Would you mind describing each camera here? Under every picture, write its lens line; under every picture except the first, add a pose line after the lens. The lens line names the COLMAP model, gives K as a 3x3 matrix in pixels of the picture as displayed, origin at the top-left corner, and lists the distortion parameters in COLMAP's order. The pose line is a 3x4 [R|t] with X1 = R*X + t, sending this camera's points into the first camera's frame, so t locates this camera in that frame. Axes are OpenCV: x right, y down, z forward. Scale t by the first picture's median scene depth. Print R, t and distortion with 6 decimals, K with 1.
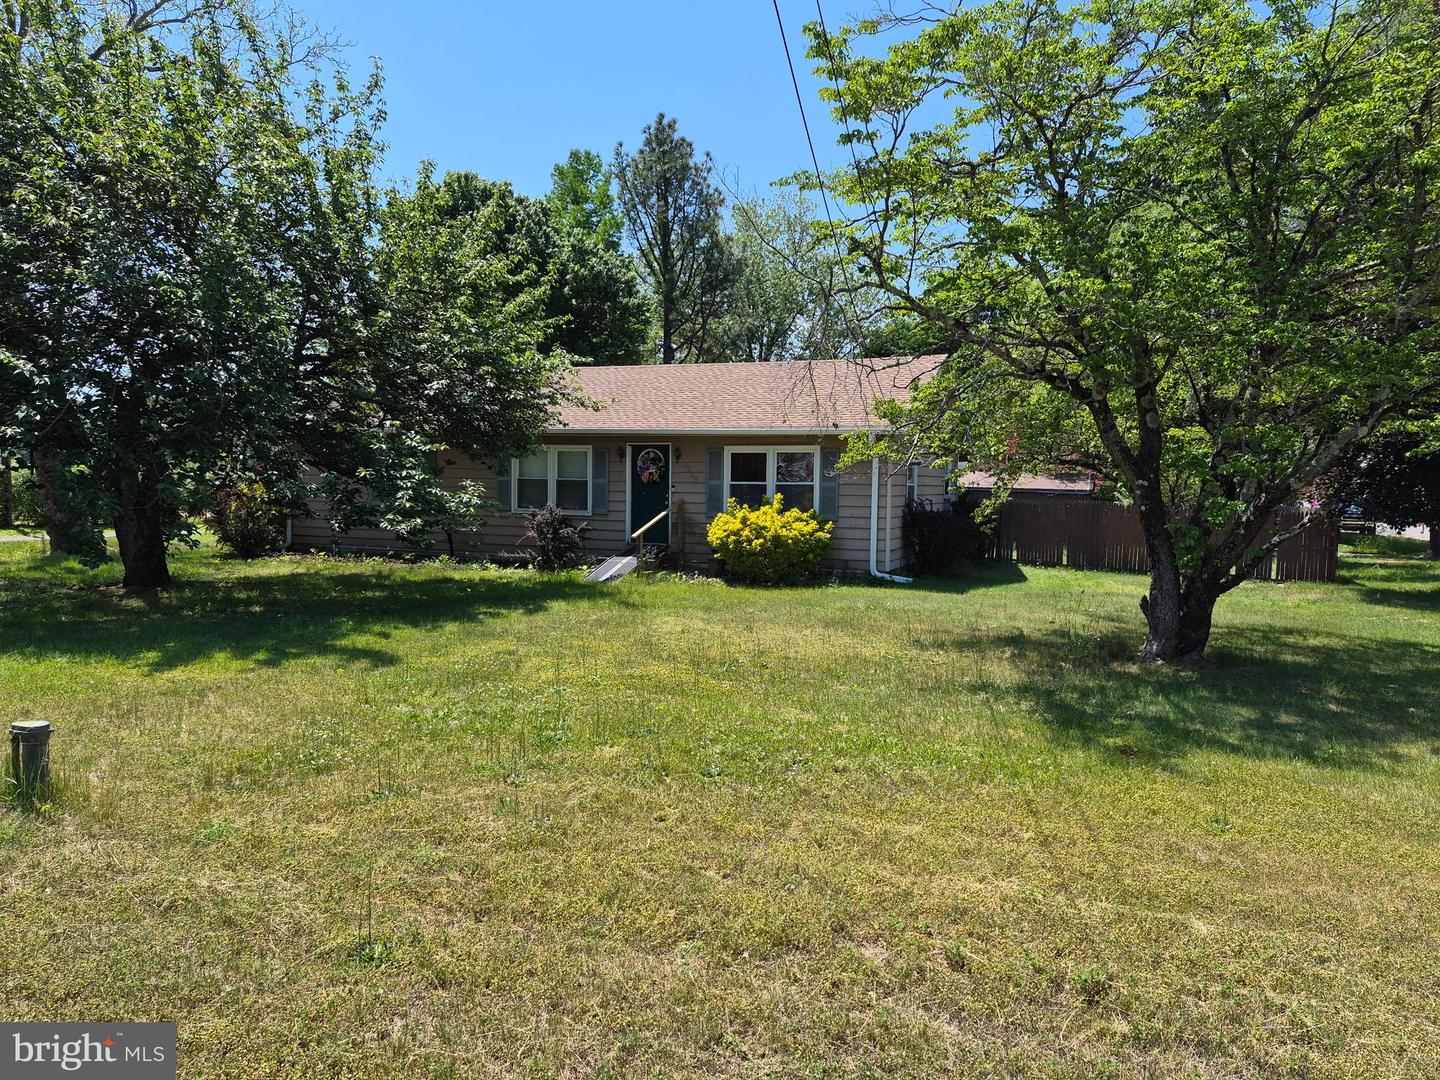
lens RADIAL K [[1015.5, 0, 726.2], [0, 1015.5, 578.9], [0, 0, 1]] dist [0.133919, -0.206695]
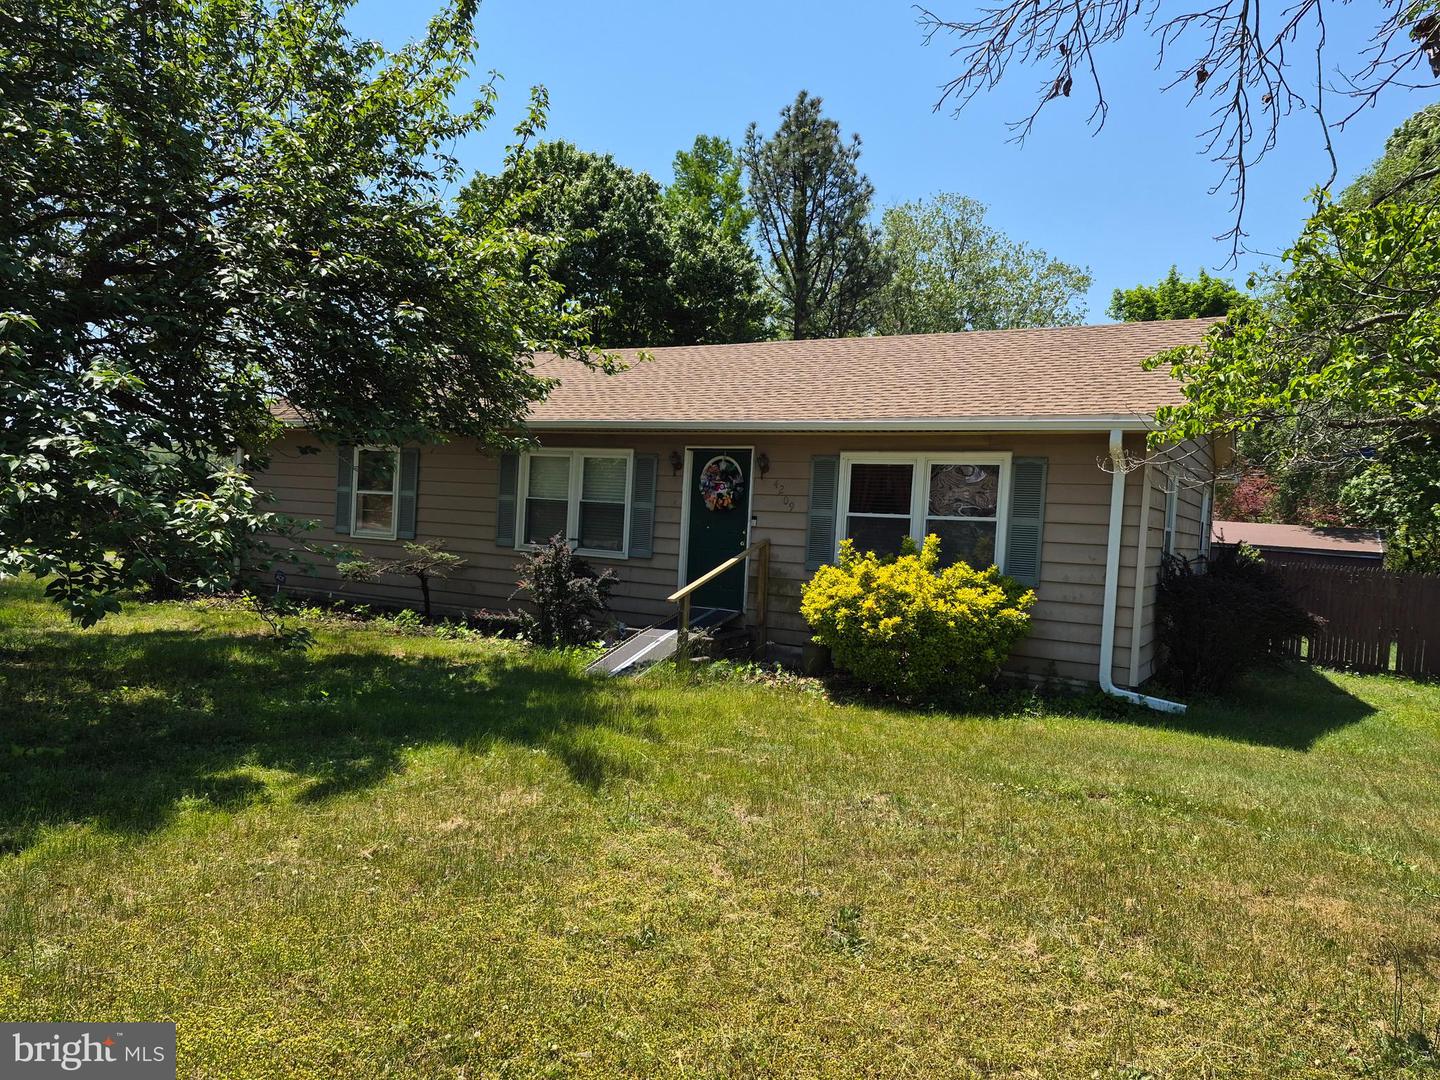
lens RADIAL K [[1015.5, 0, 726.2], [0, 1015.5, 578.9], [0, 0, 1]] dist [0.133919, -0.206695]
pose [[0.990099, 0.045933, -0.132643, 0.013284], [-0.051564, 0.997895, -0.039331, -0.028192], [0.130558, 0.045781, 0.990383, 0.381818]]
